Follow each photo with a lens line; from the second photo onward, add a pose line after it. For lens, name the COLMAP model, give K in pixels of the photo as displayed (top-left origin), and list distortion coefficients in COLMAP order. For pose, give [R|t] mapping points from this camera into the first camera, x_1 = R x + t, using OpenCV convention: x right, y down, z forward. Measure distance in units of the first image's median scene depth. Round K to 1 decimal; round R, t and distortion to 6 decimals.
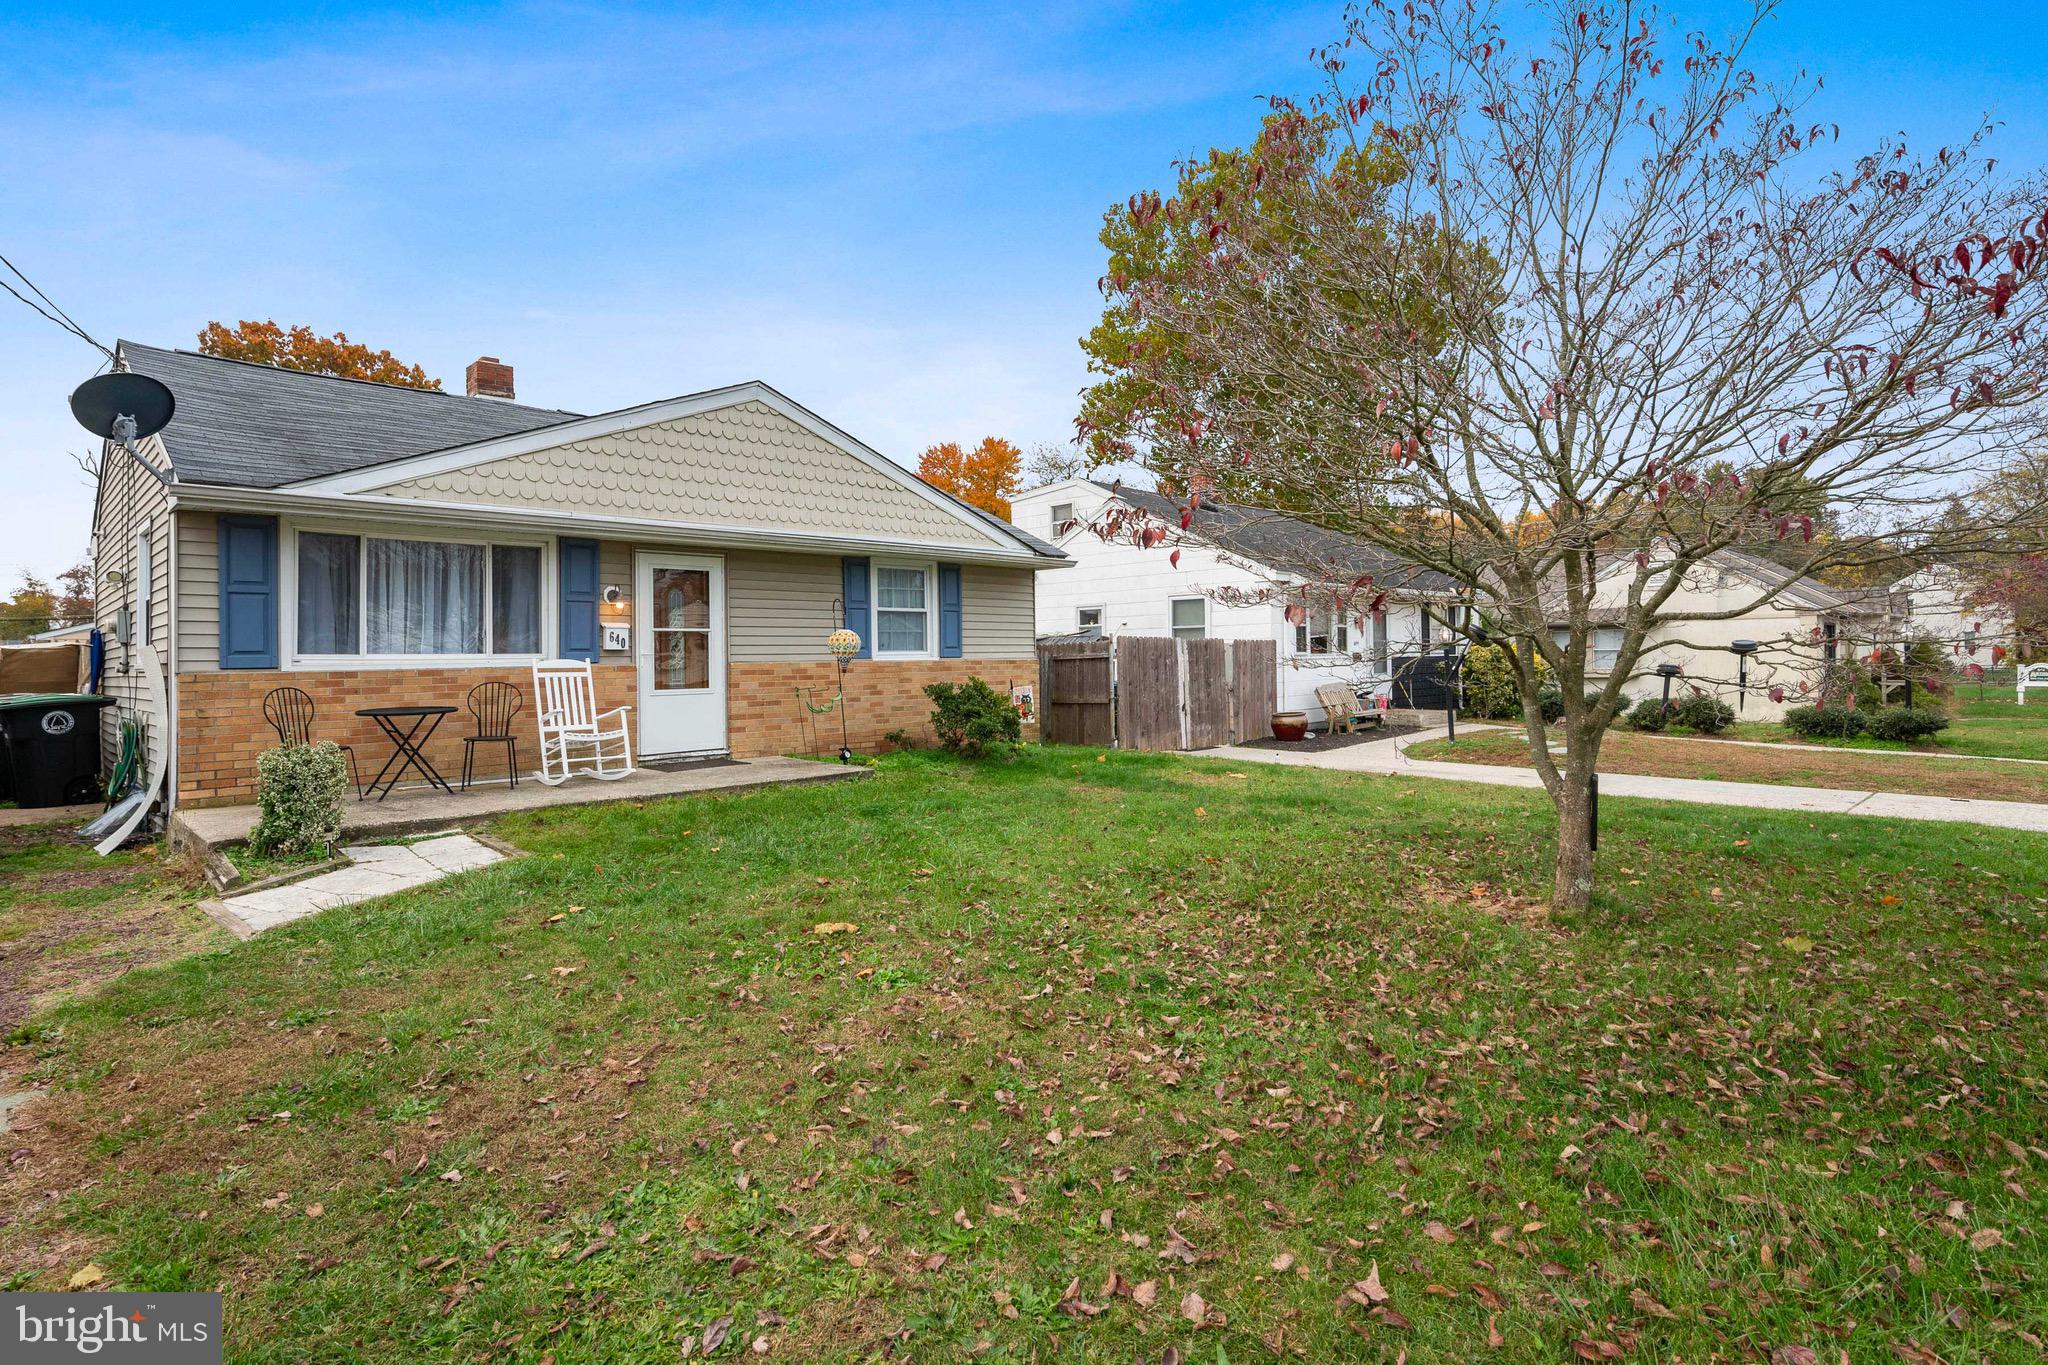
lens RADIAL K [[1050.1, 0, 1038.2], [0, 1050.1, 652.2], [0, 0, 1]] dist [0.001873, 0.000050]
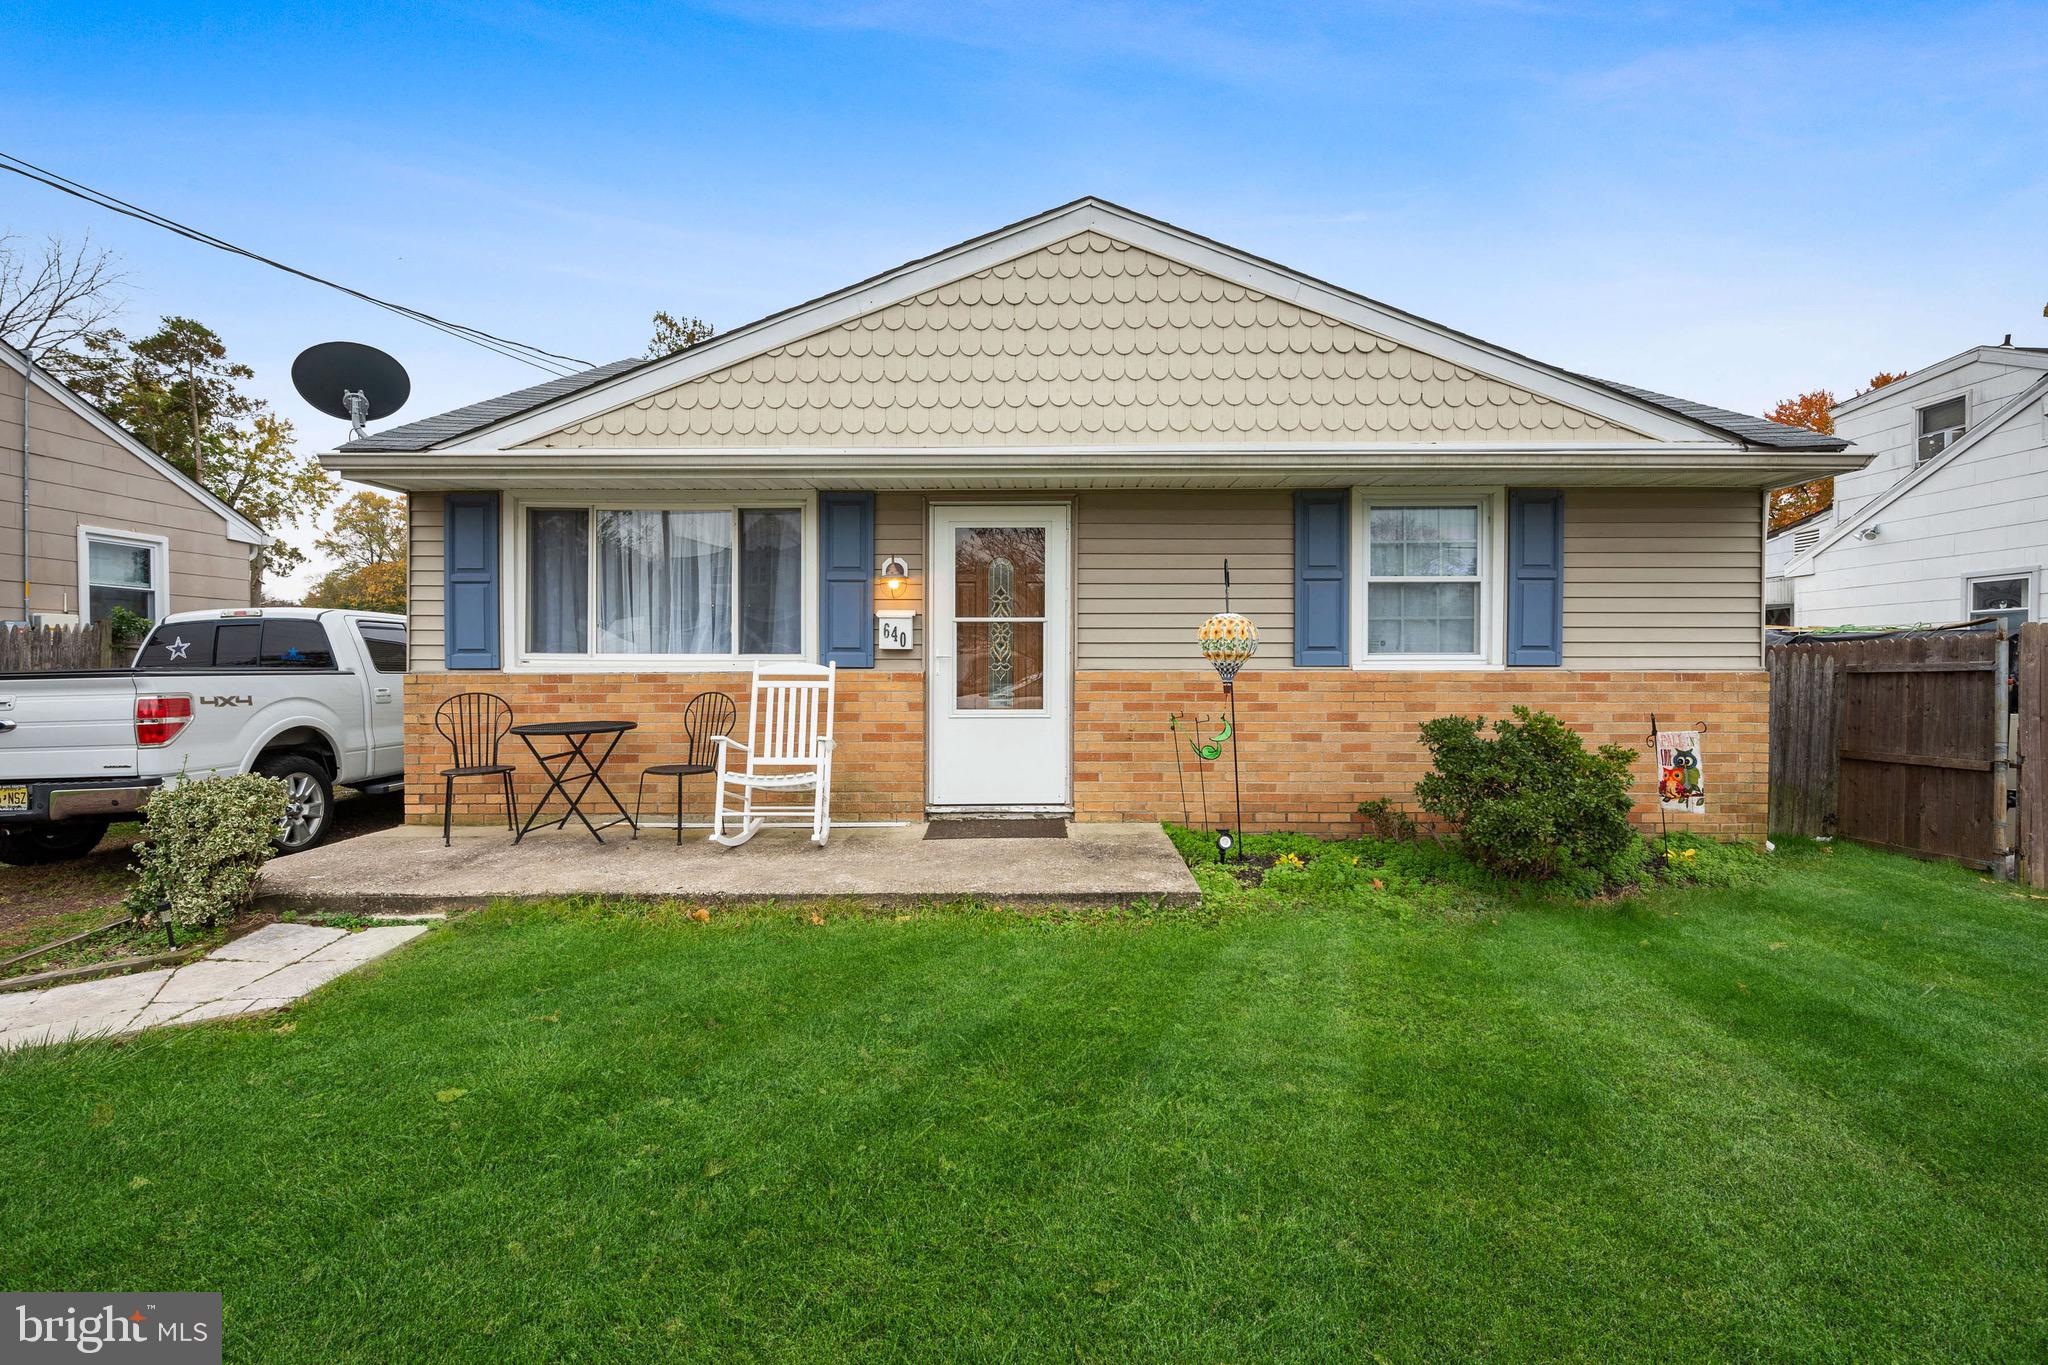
lens RADIAL K [[939.5, 0, 1027.7], [0, 939.5, 678.4], [0, 0, 1]] dist [0.001951, 0.000414]
pose [[0.698733, 0.023474, -0.714997, 0.096743], [-0.005602, 0.999610, 0.027343, -0.000556], [0.715361, -0.015100, 0.698592, 0.606646]]
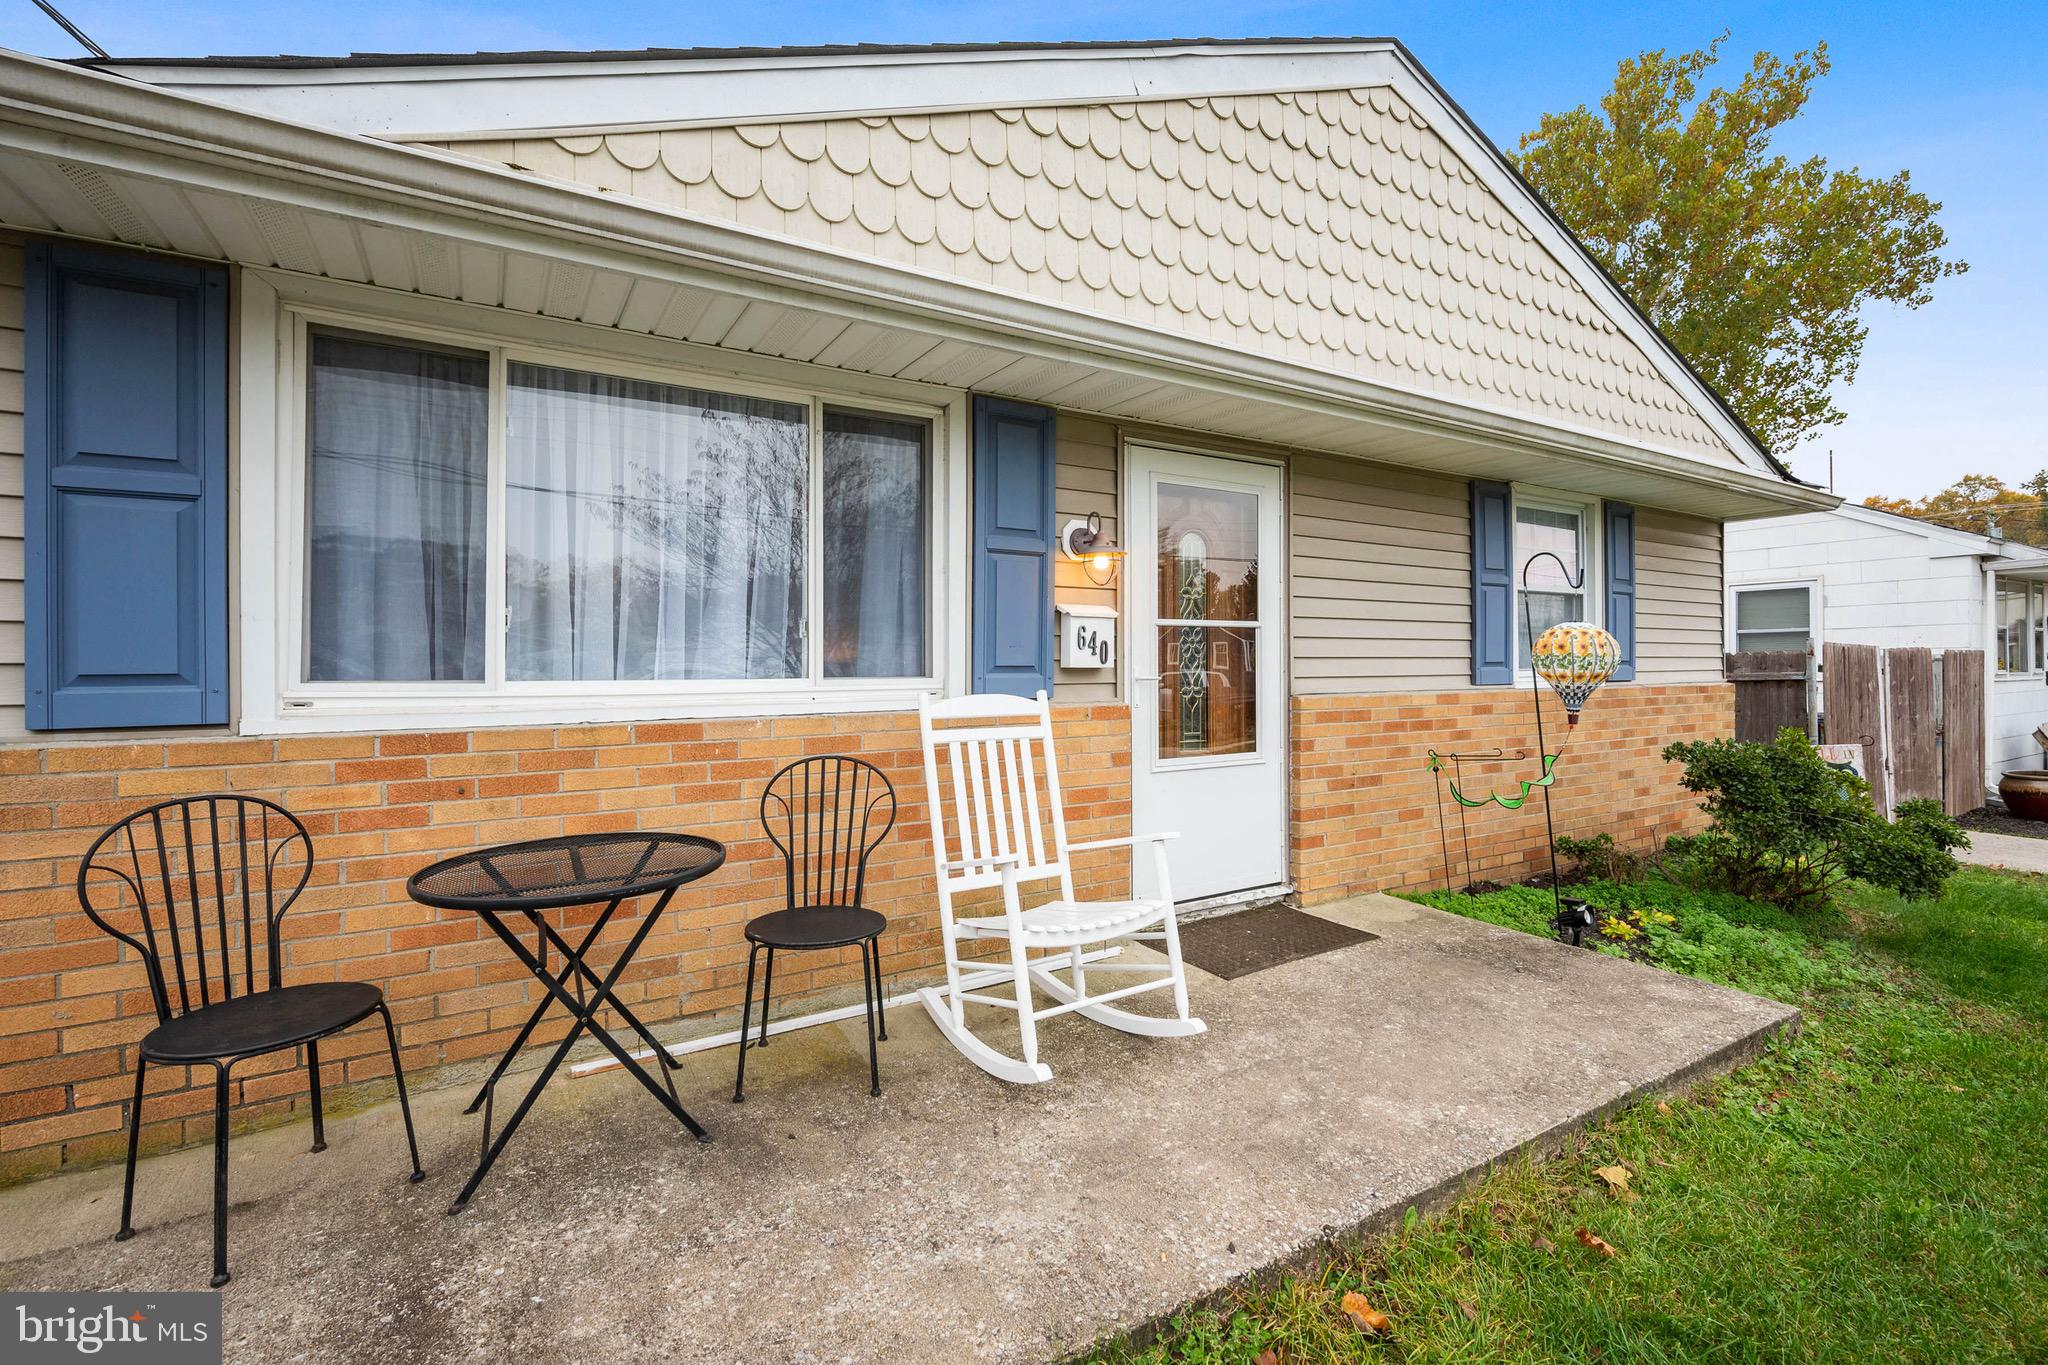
lens RADIAL K [[910.3, 0, 1051.1], [0, 910.3, 667.0], [0, 0, 1]] dist [-0.000657, -0.000096]
pose [[0.973537, 0.006562, -0.228434, -0.319737], [-0.005006, 0.999960, 0.007390, -0.005222], [0.228473, -0.006051, 0.973531, 0.613596]]
